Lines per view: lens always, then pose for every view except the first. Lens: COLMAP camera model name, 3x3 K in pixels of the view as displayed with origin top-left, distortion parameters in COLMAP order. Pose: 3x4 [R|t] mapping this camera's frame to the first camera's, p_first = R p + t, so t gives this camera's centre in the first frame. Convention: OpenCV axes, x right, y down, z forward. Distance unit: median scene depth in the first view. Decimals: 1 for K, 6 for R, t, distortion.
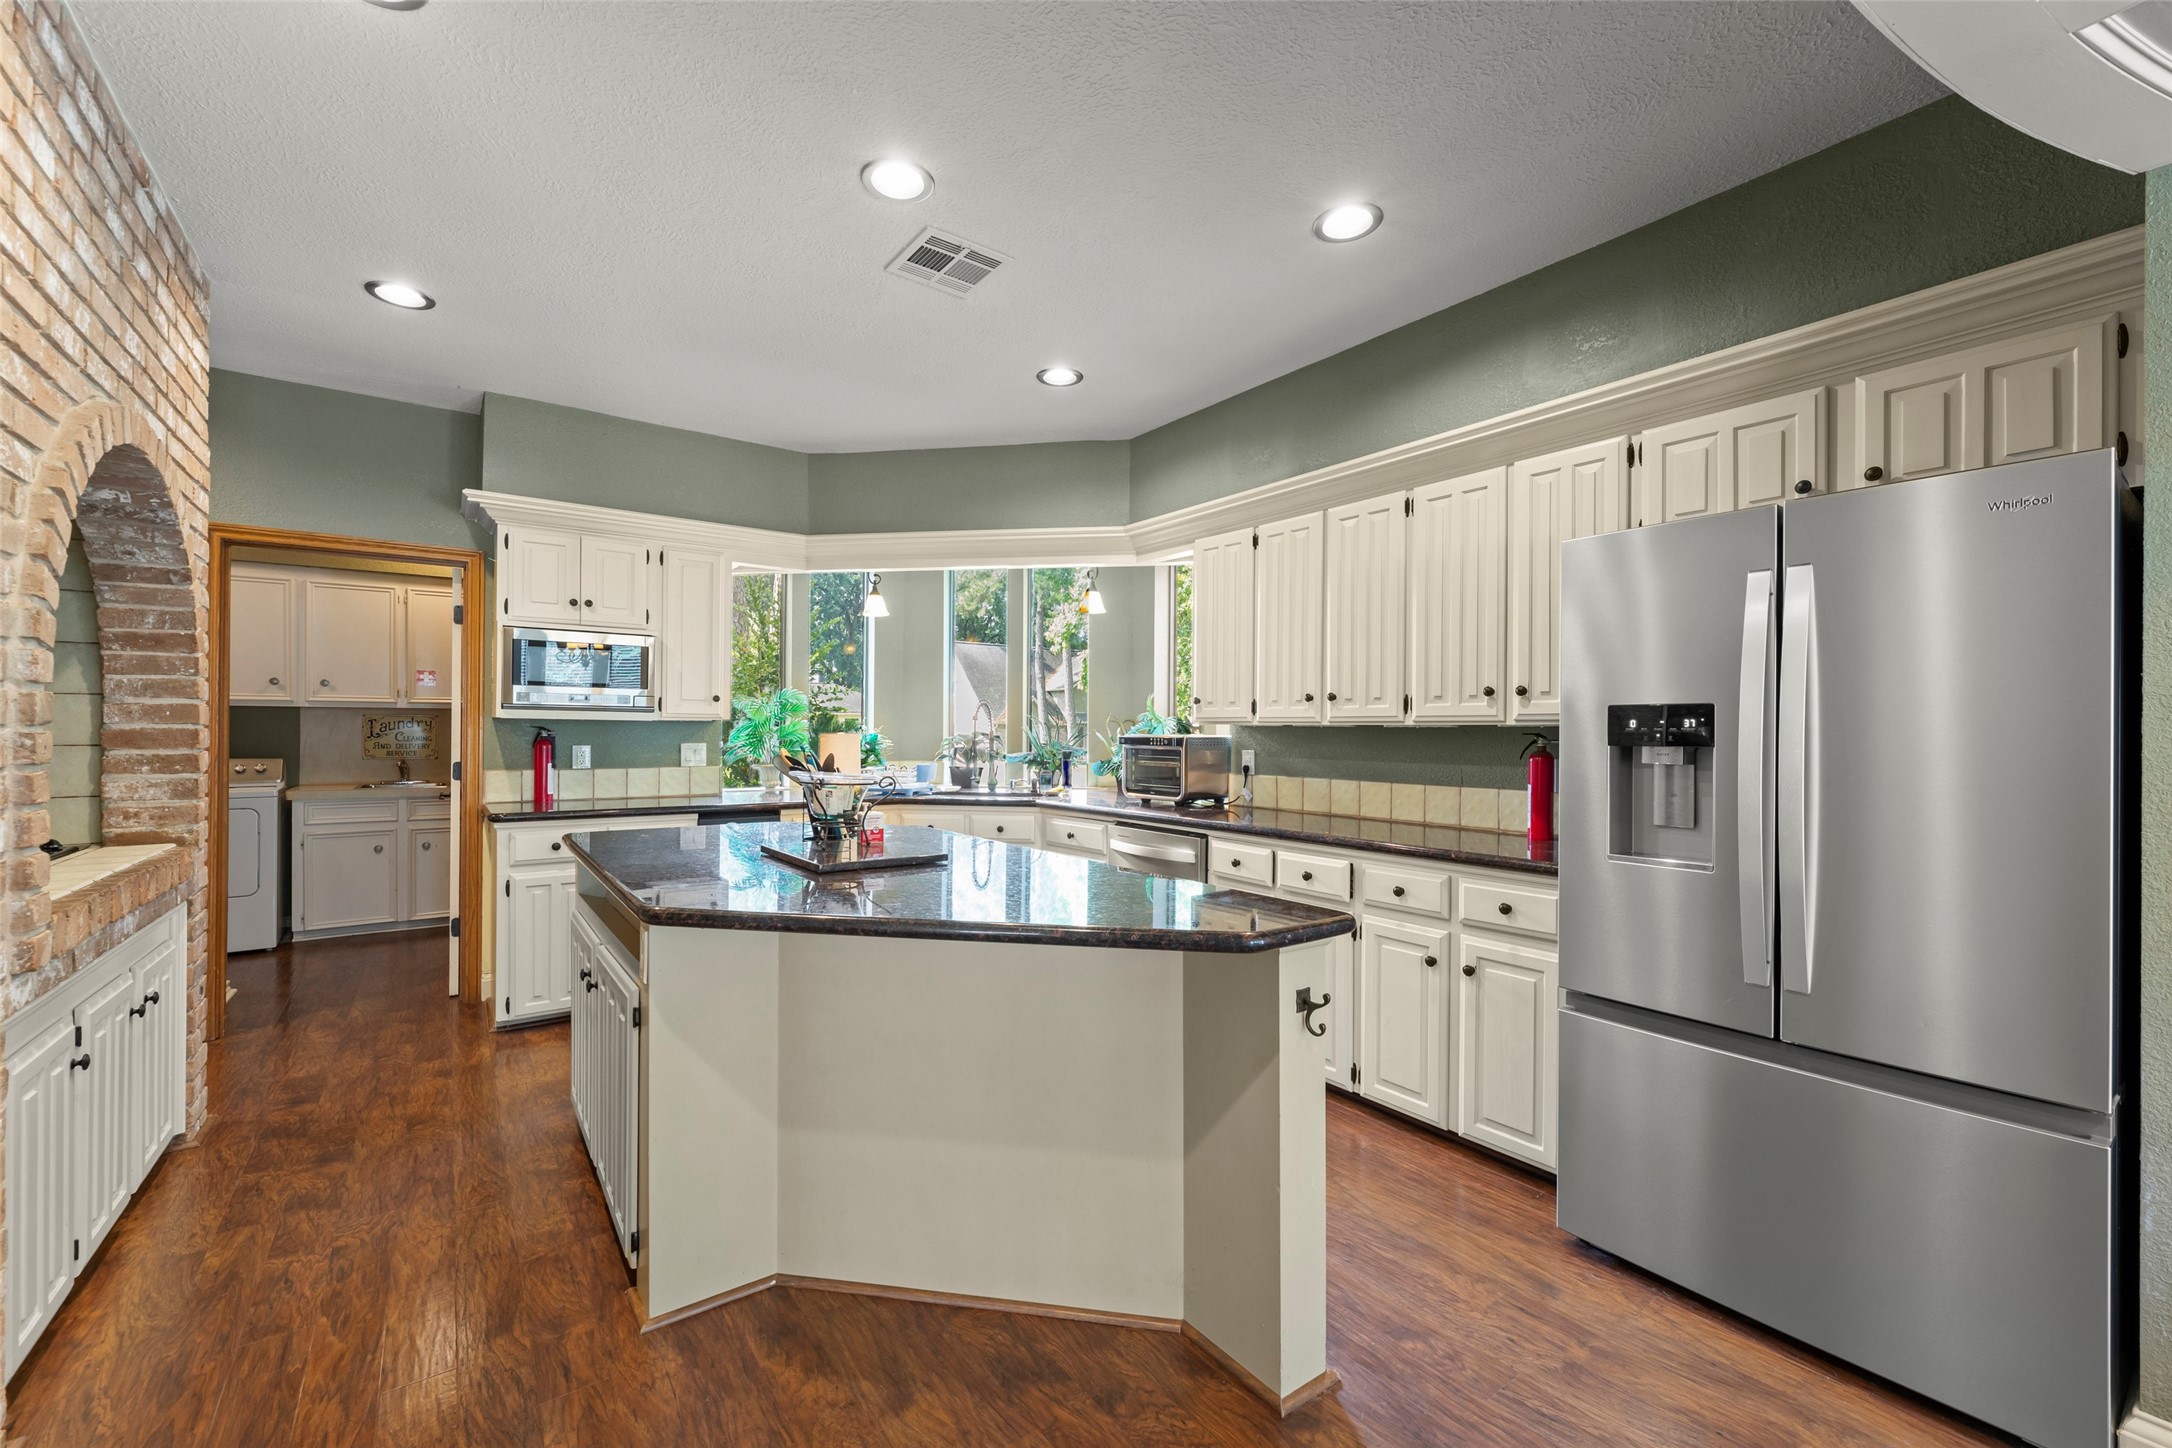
lens RADIAL K [[881.4, 0, 1090.7], [0, 881.4, 729.6], [0, 0, 1]] dist [0.001955, -0.000217]
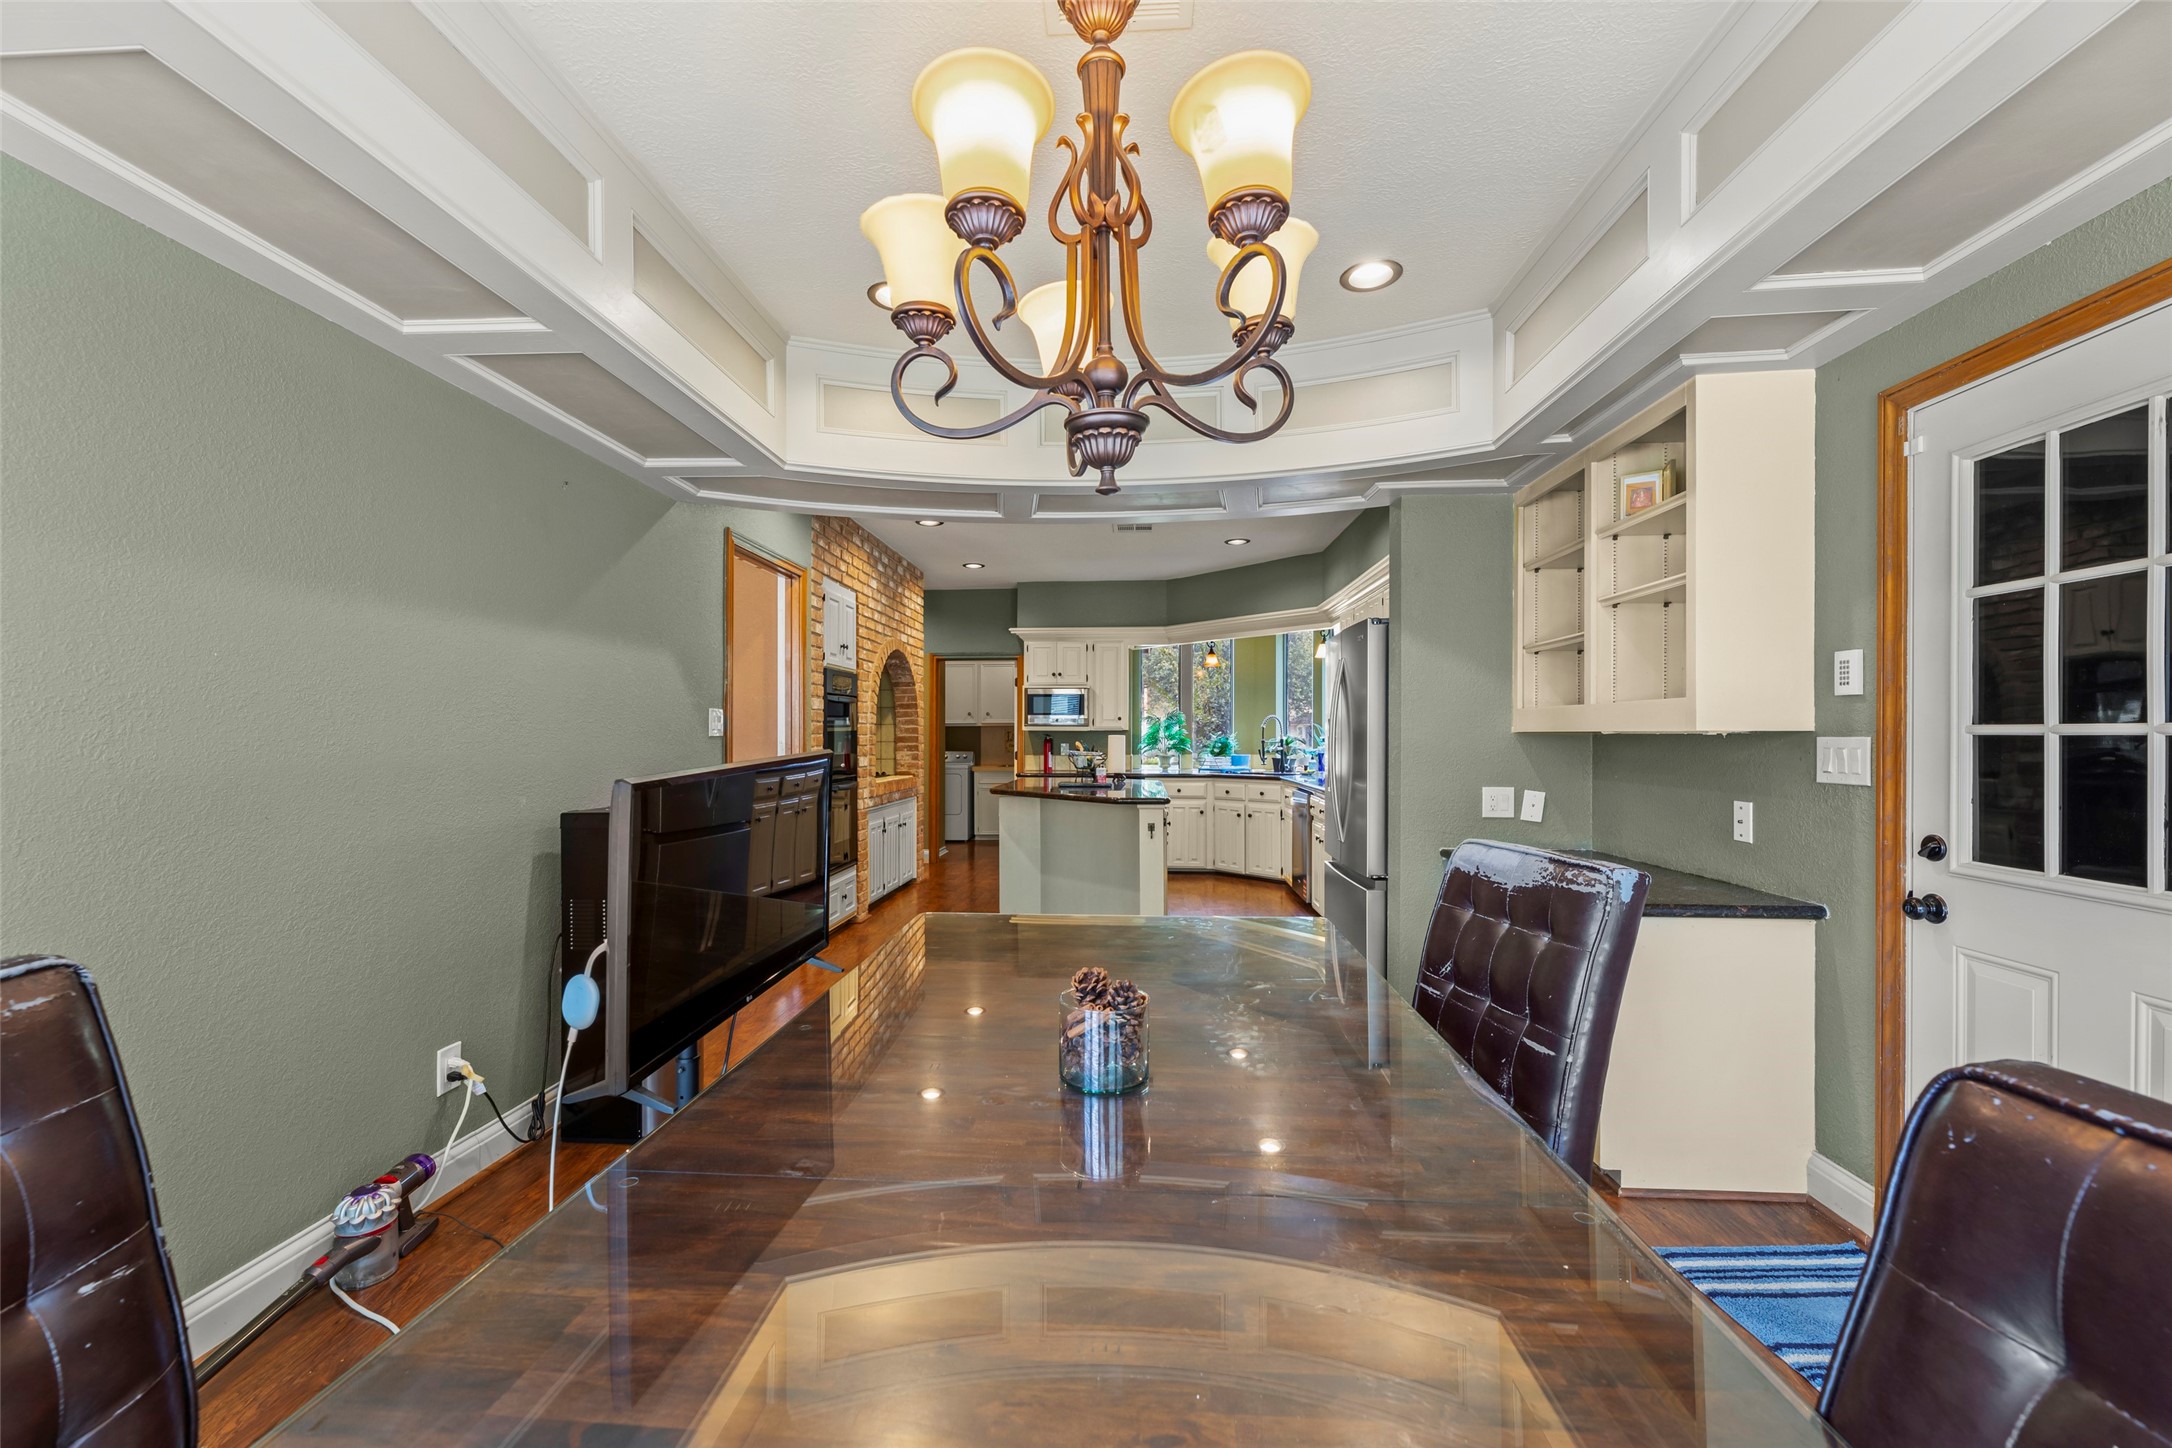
lens RADIAL K [[881.4, 0, 1099.4], [0, 881.4, 735.1], [0, 0, 1]] dist [0.001955, -0.000217]
pose [[0.788364, -0.006666, -0.615173, 0.768649], [0.006083, 0.999977, -0.003040, 0.005480], [0.615179, -0.001346, 0.788386, -0.566608]]
